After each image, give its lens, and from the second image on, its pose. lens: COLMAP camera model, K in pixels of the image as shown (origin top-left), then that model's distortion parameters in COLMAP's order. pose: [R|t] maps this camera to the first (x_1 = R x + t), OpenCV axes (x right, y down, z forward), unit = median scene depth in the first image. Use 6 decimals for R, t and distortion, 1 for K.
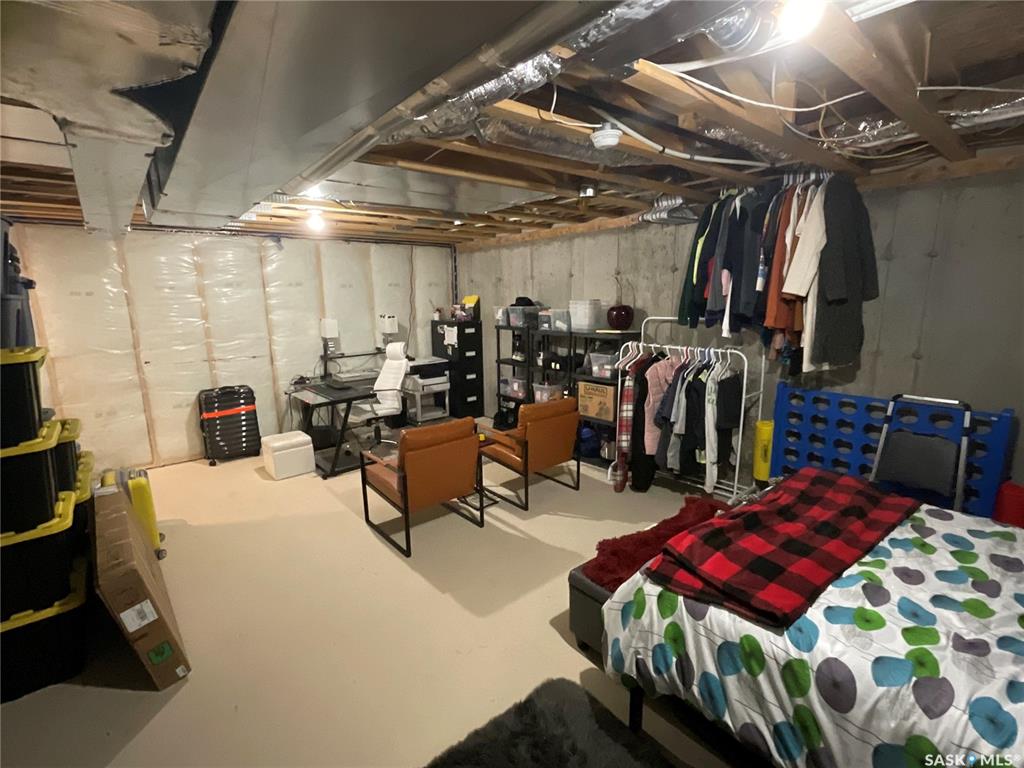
lens RADIAL K [[497.4, 0, 514.8], [0, 497.4, 382.0], [0, 0, 1]] dist [-0.009005, 0.006659]
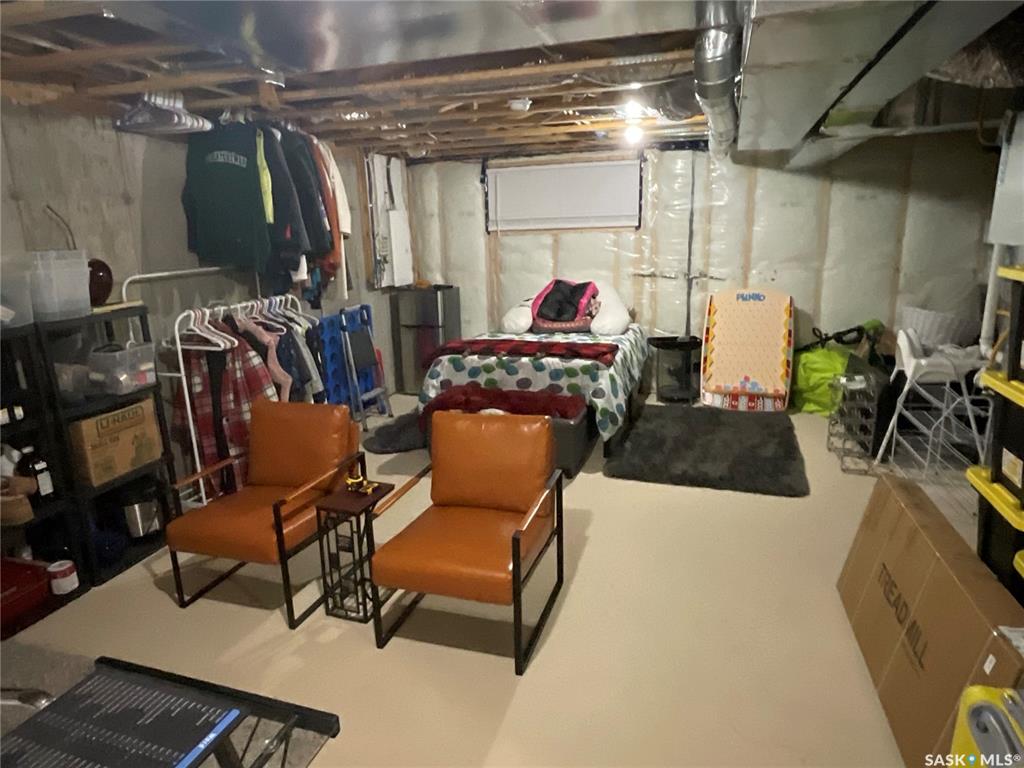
lens RADIAL K [[632.3, 0, 516.3], [0, 632.3, 382.4], [0, 0, 1]] dist [-0.006629, 0.001268]
pose [[-0.547387, -0.162587, 0.820934, -0.615361], [0.187830, 0.932052, 0.309836, -0.151541], [-0.815529, 0.323796, -0.479654, 0.976671]]
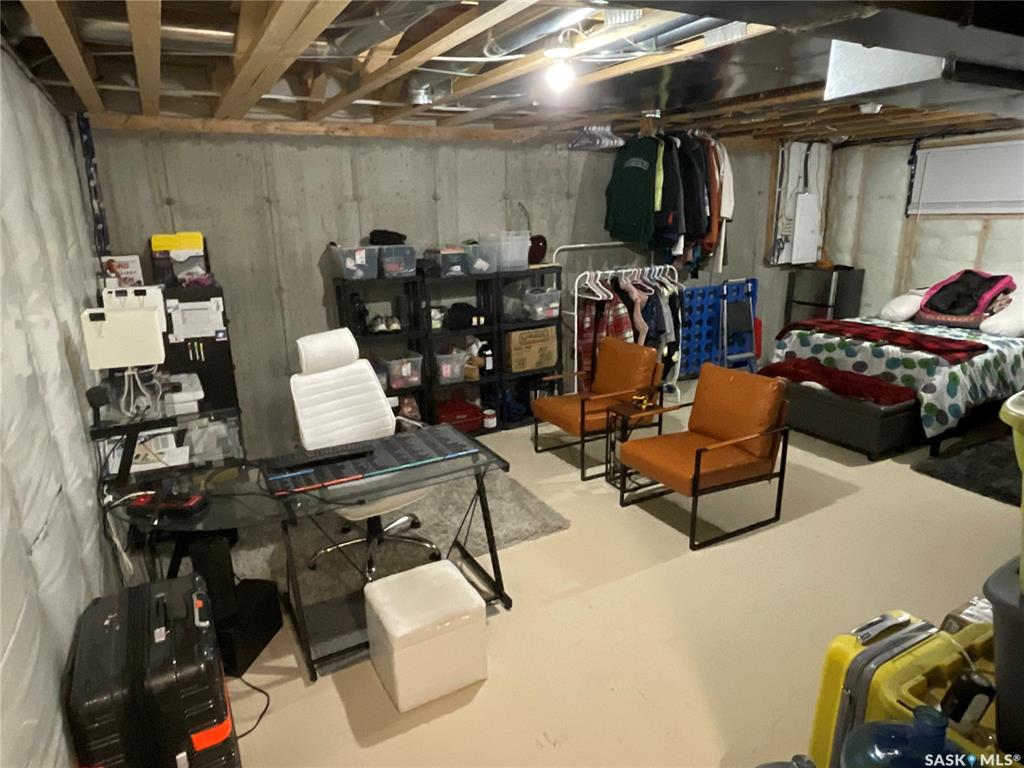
lens RADIAL K [[632.3, 0, 518.8], [0, 632.3, 381.6], [0, 0, 1]] dist [-0.006629, 0.001268]
pose [[0.172039, -0.246088, 0.953857, -0.905535], [0.193002, 0.957948, 0.212333, -0.146162], [-0.965998, 0.147567, 0.212300, 0.816260]]
